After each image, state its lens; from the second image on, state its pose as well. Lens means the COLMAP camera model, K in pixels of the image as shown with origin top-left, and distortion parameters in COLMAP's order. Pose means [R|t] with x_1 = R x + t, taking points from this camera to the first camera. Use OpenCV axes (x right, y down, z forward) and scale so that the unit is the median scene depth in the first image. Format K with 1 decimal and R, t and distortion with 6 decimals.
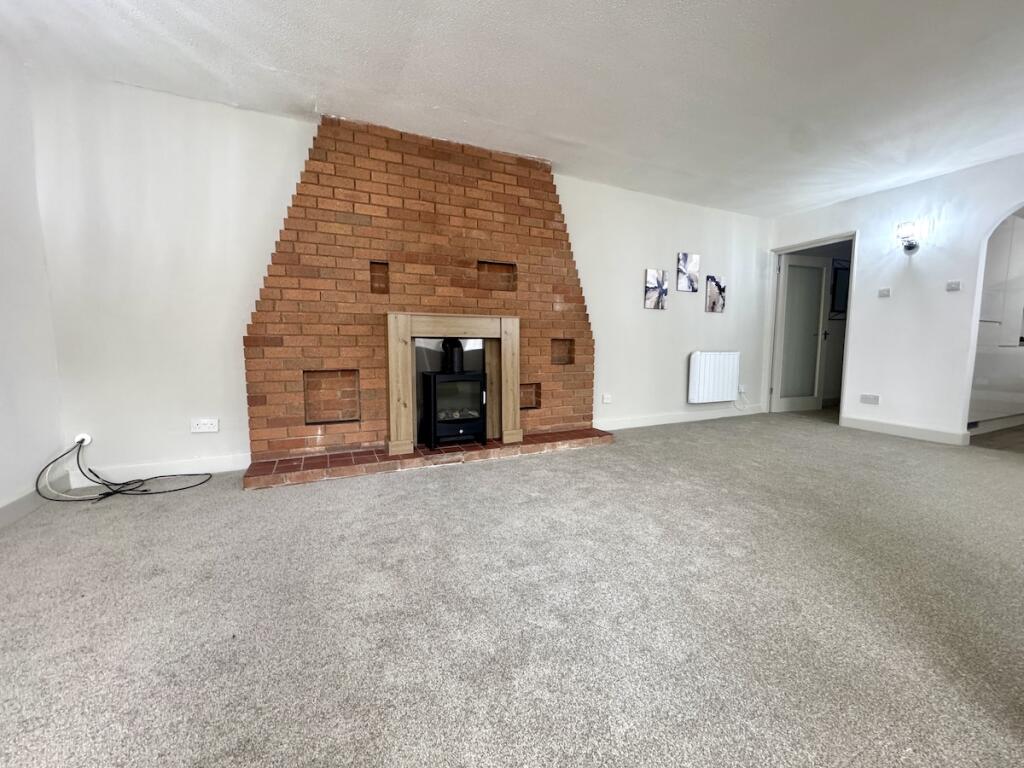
lens RADIAL K [[410.1, 0, 513.1], [0, 410.1, 384.6], [0, 0, 1]] dist [-0.000934, -0.000204]
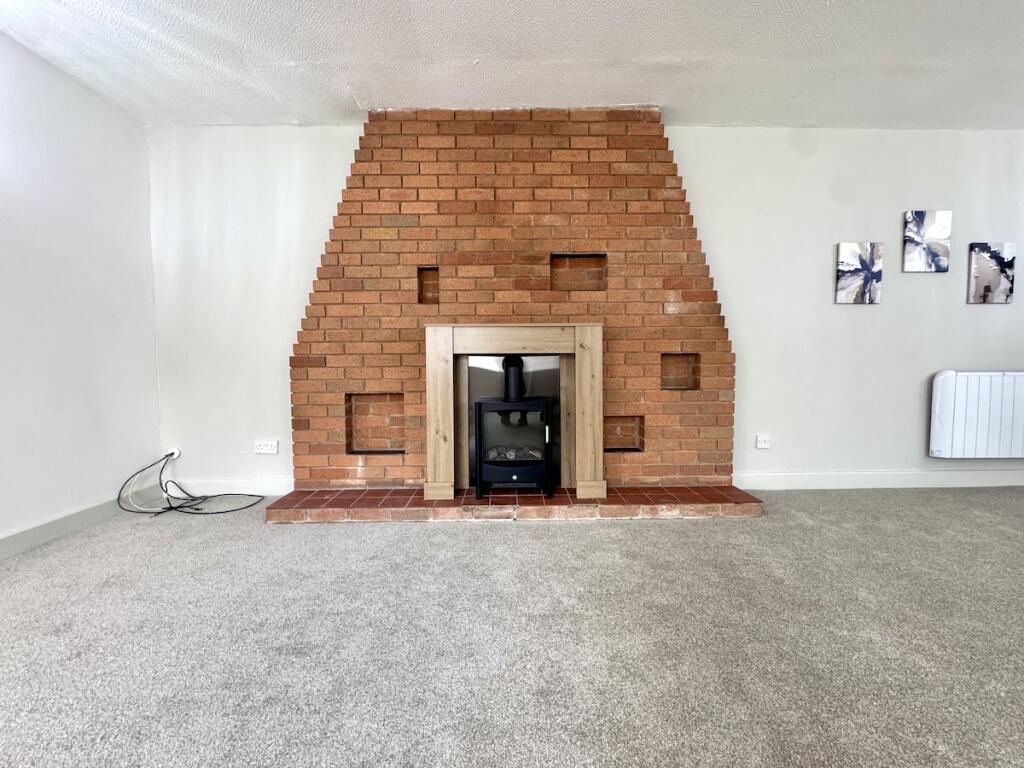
lens RADIAL K [[410.1, 0, 511.0], [0, 410.1, 385.1], [0, 0, 1]] dist [-0.000934, -0.000204]
pose [[0.910066, 0.011612, -0.414300, 0.175558], [-0.030713, 0.998749, -0.039472, -0.025439], [0.413323, 0.048647, 0.909284, 0.295981]]
